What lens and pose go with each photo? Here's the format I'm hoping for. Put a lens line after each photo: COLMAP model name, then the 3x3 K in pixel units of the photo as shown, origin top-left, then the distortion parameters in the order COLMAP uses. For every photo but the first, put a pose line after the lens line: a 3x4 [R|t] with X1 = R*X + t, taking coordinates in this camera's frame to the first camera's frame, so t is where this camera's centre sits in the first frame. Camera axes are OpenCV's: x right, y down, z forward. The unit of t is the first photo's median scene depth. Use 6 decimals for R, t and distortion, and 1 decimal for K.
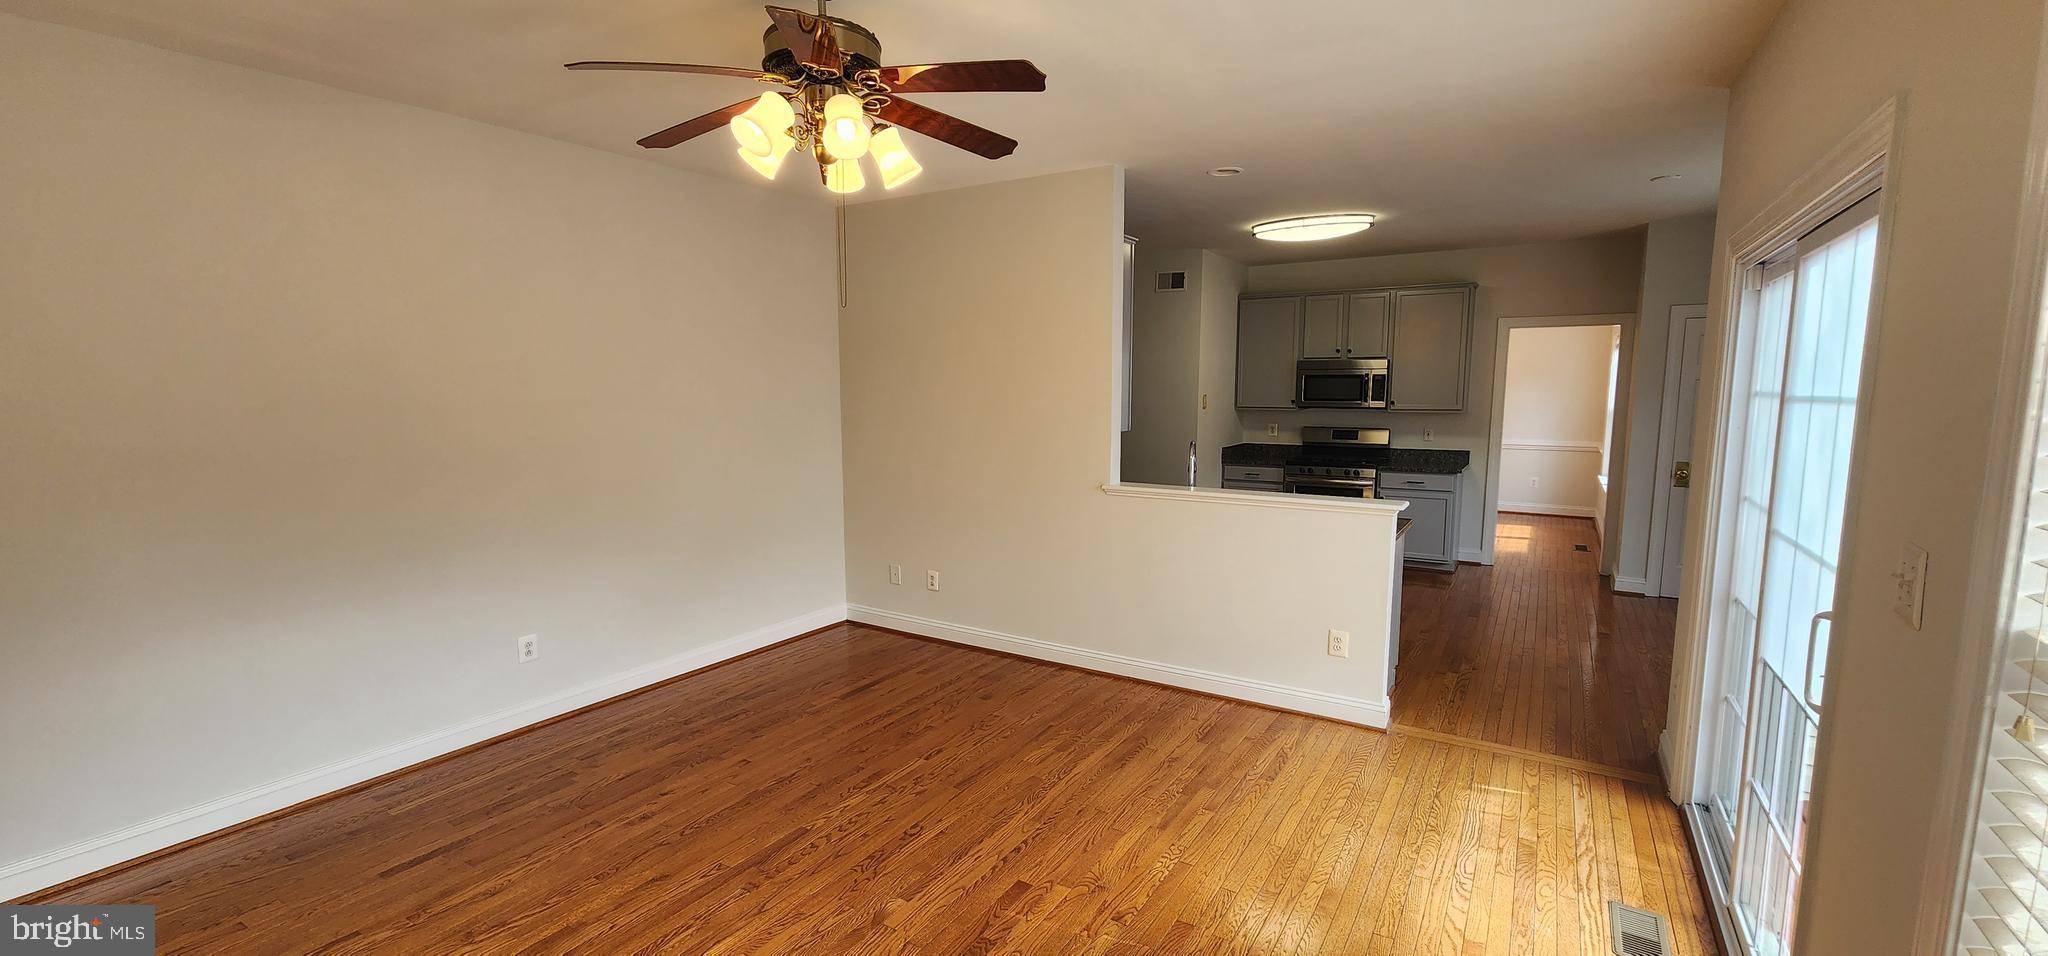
lens RADIAL K [[849.2, 0, 1017.5], [0, 849.2, 485.3], [0, 0, 1]] dist [-0.000025, -0.000346]
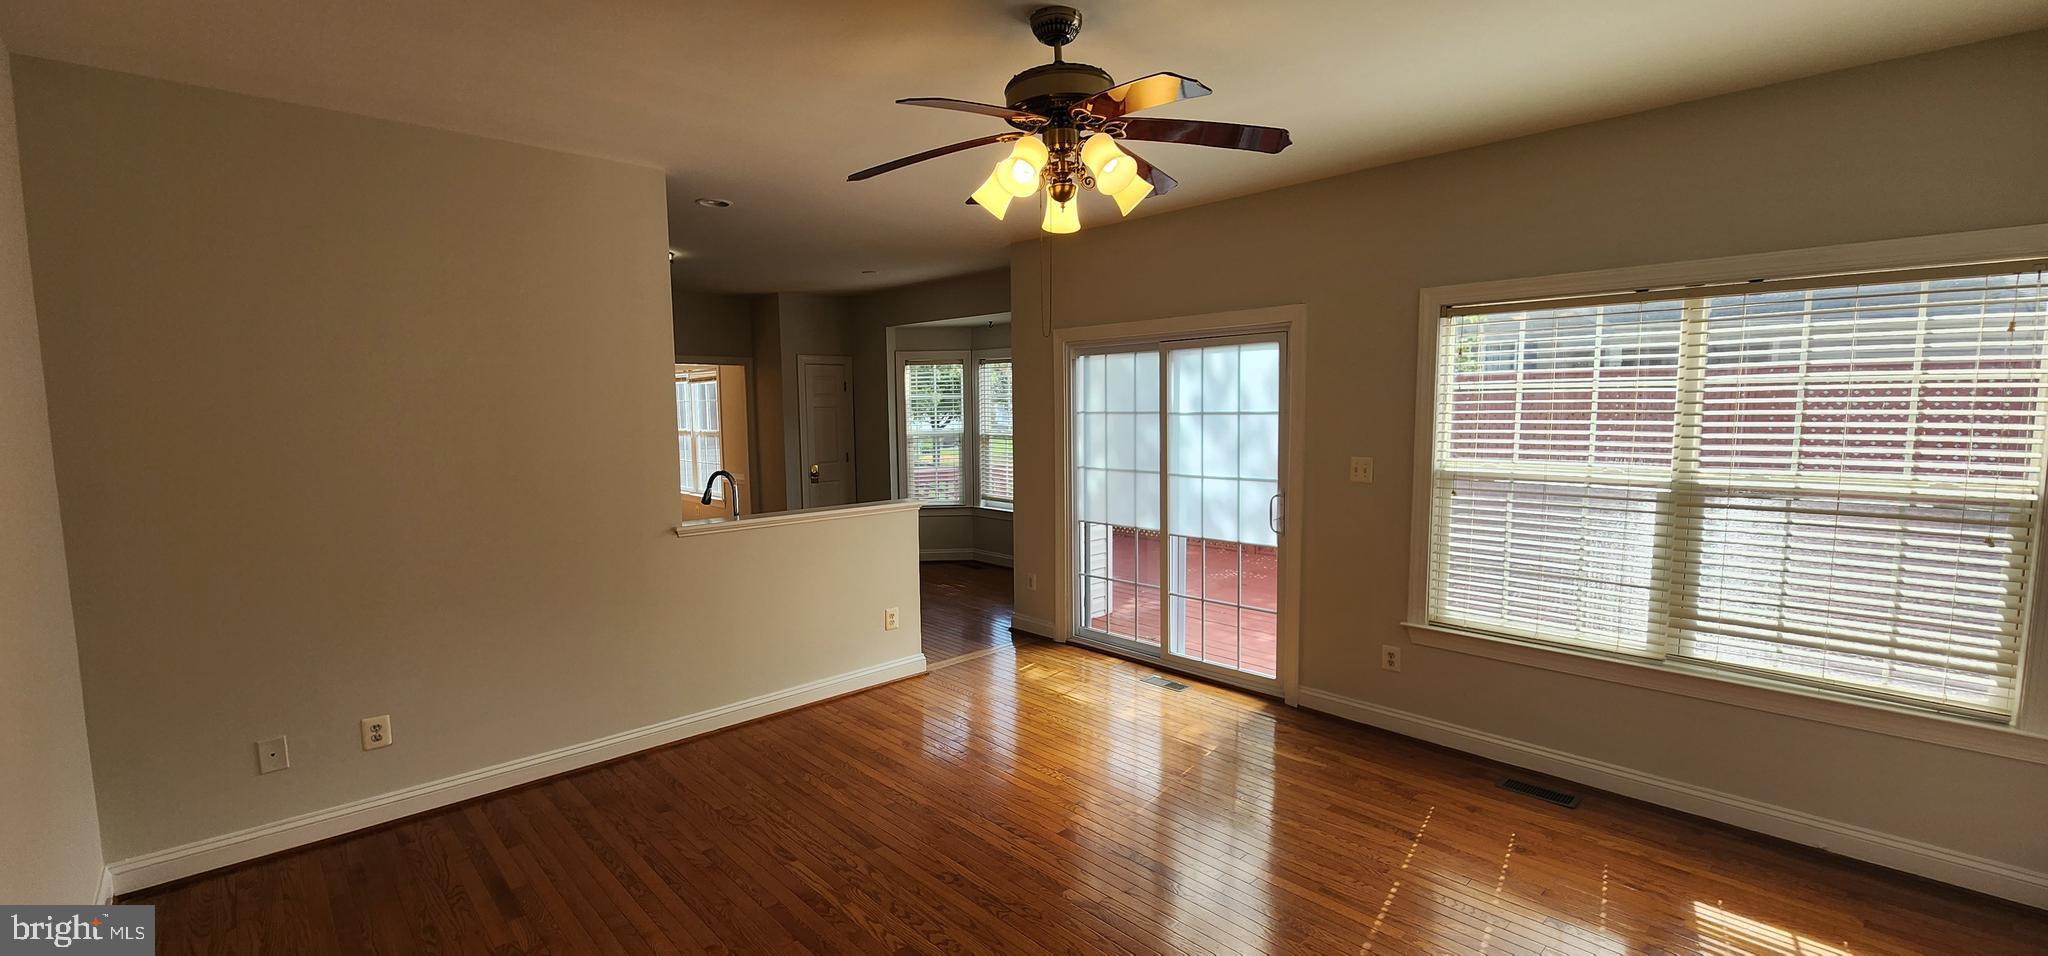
lens RADIAL K [[849.2, 0, 1017.5], [0, 849.2, 485.3], [0, 0, 1]] dist [-0.000025, -0.000346]
pose [[0.239709, -0.096203, 0.966066, -0.778023], [0.126428, 0.989698, 0.067186, -0.069477], [-0.962577, 0.106033, 0.249403, 0.500653]]
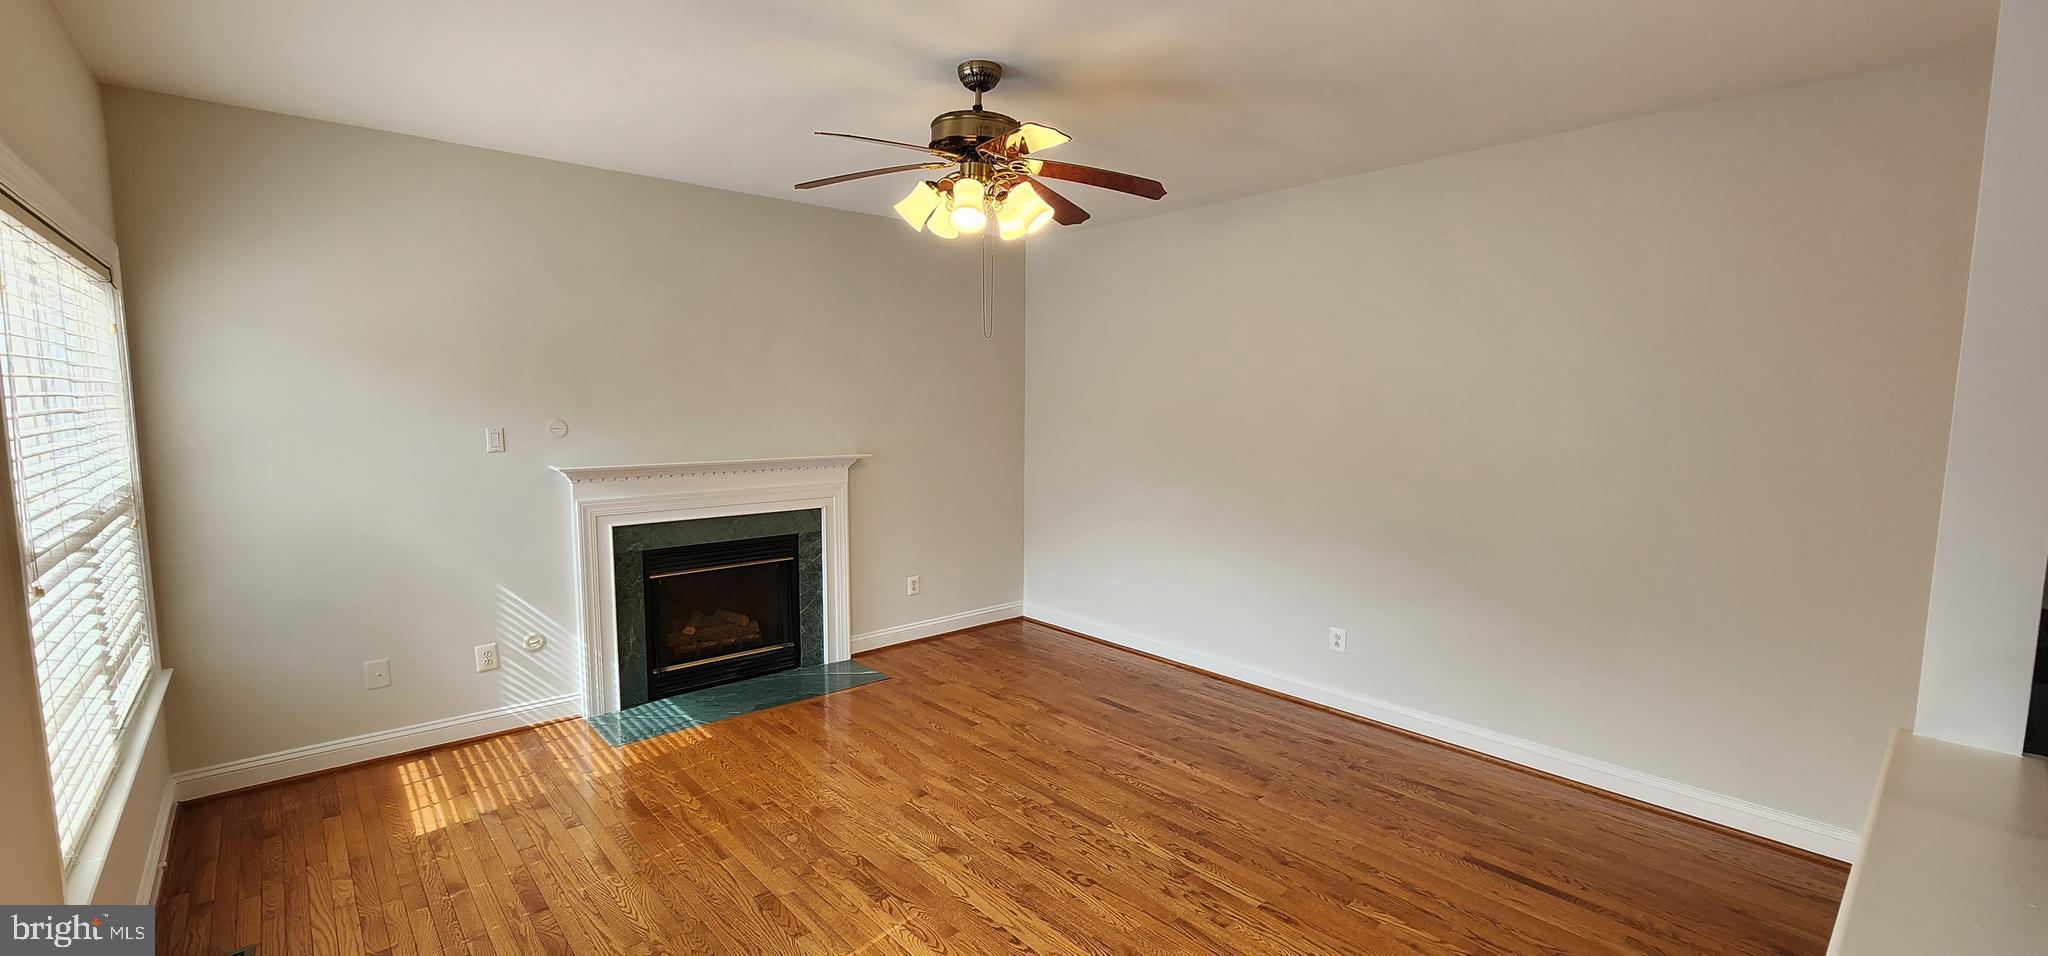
lens RADIAL K [[849.2, 0, 1017.5], [0, 849.2, 485.3], [0, 0, 1]] dist [-0.000025, -0.000346]
pose [[-0.290769, 0.101427, -0.951402, 0.590273], [-0.119809, 0.982679, 0.141378, -0.115835], [0.949262, 0.155095, -0.273581, 0.882495]]
